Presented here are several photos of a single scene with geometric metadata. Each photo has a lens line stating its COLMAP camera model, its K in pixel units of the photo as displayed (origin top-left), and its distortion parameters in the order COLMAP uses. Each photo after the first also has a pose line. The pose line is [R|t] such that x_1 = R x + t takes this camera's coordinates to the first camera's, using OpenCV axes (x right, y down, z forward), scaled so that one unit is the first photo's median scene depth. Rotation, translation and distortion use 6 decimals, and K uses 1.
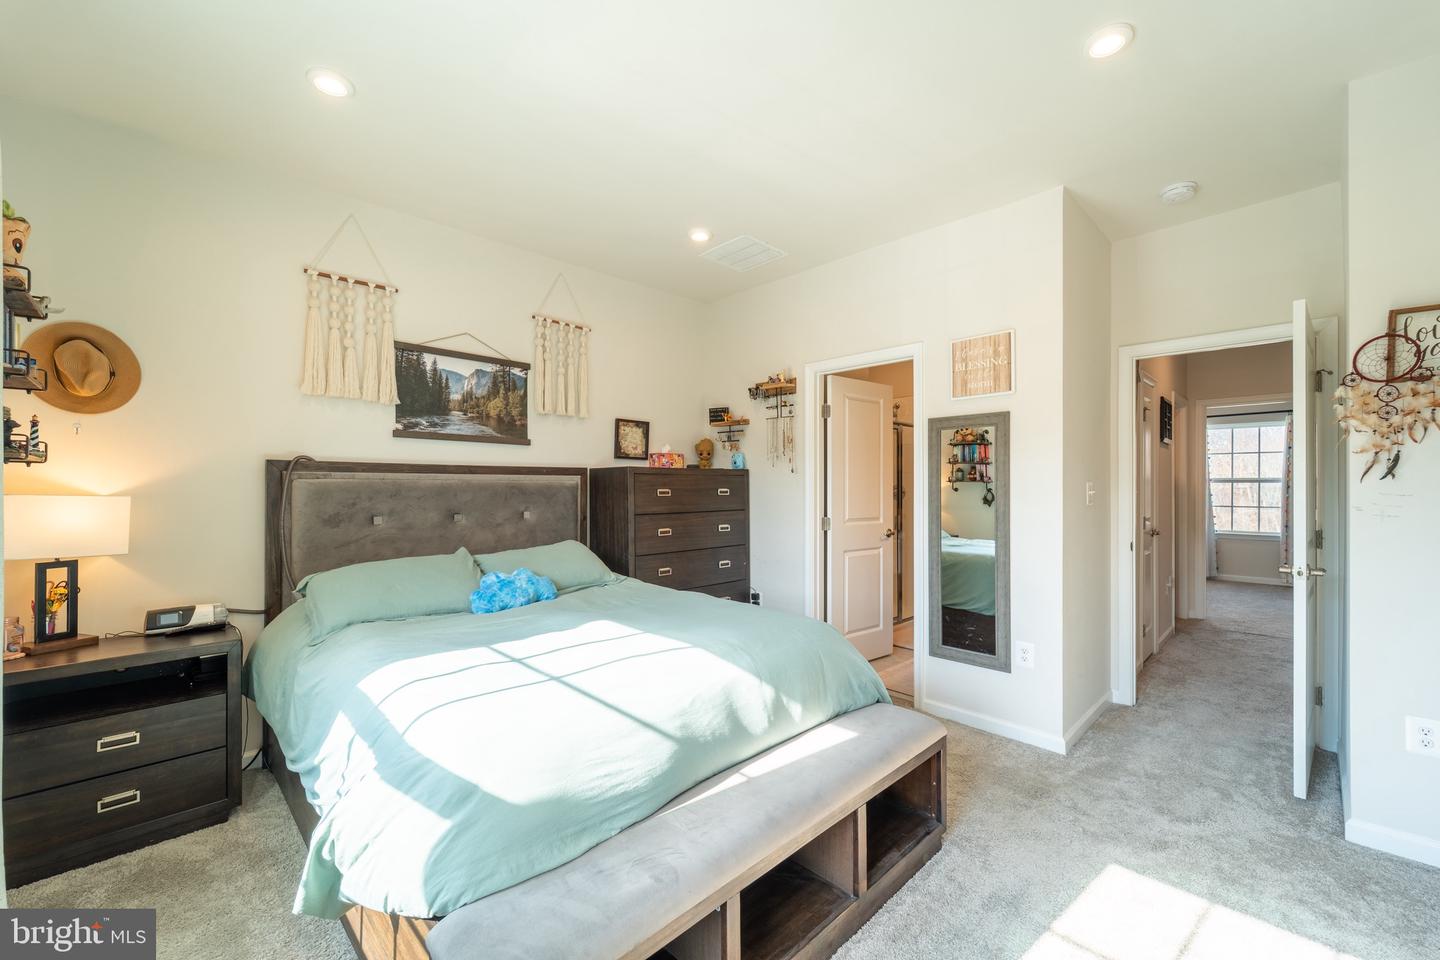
lens RADIAL K [[574.7, 0, 722.1], [0, 574.7, 481.8], [0, 0, 1]] dist [0.001753, 0.000178]
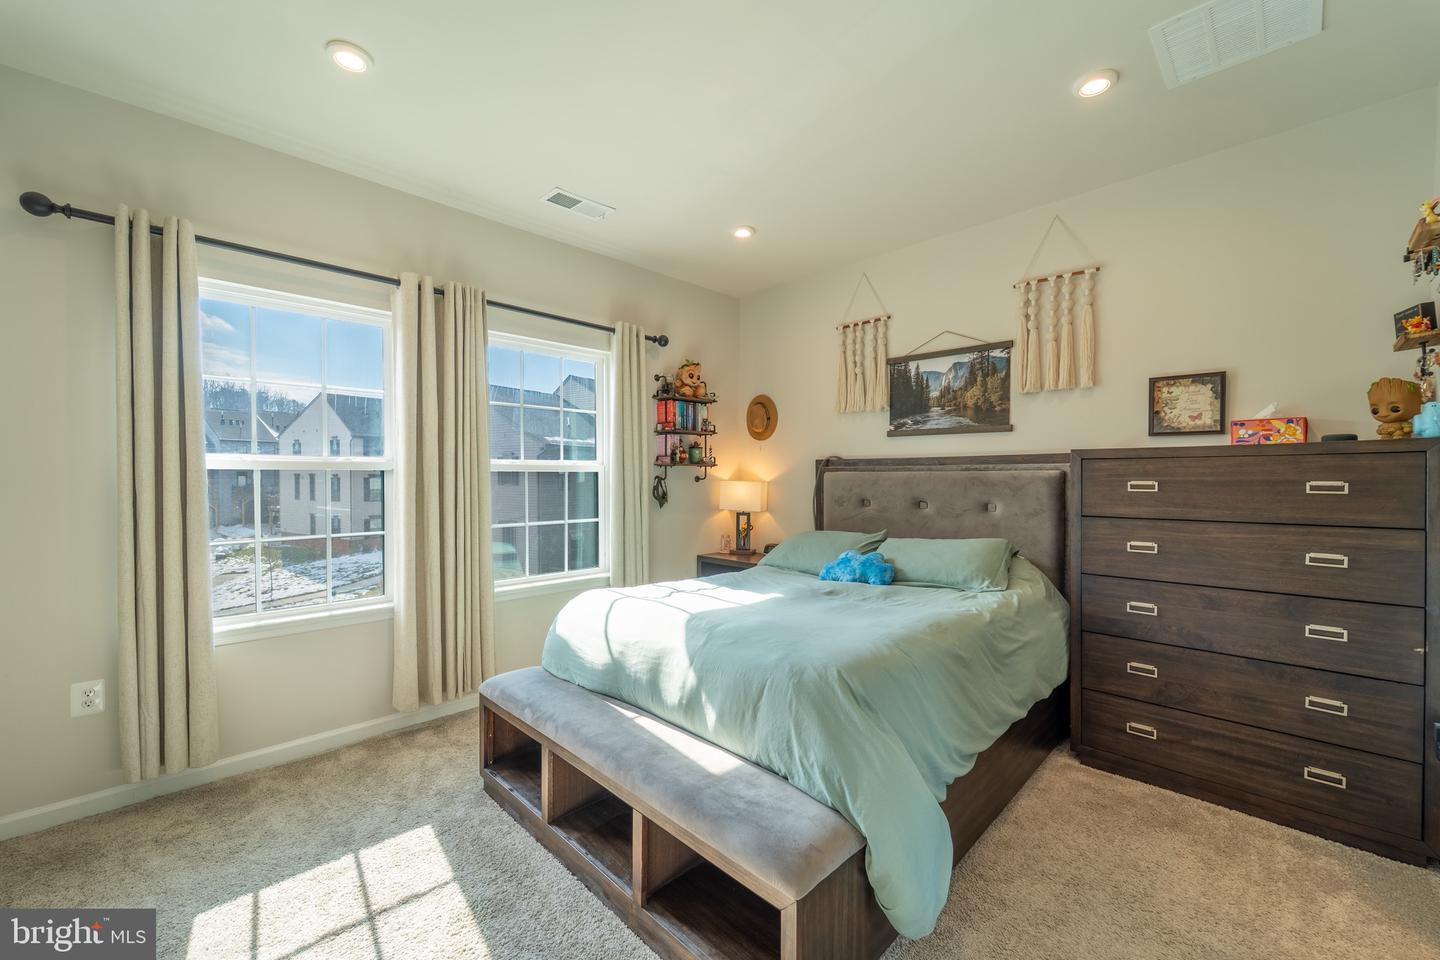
lens RADIAL K [[574.7, 0, 722.4], [0, 574.7, 483.9], [0, 0, 1]] dist [0.001753, 0.000178]
pose [[0.008899, 0.011790, -0.999891, 0.593929], [0.007840, 0.999899, 0.011860, 0.005165], [0.999930, -0.007944, 0.008806, 0.567889]]
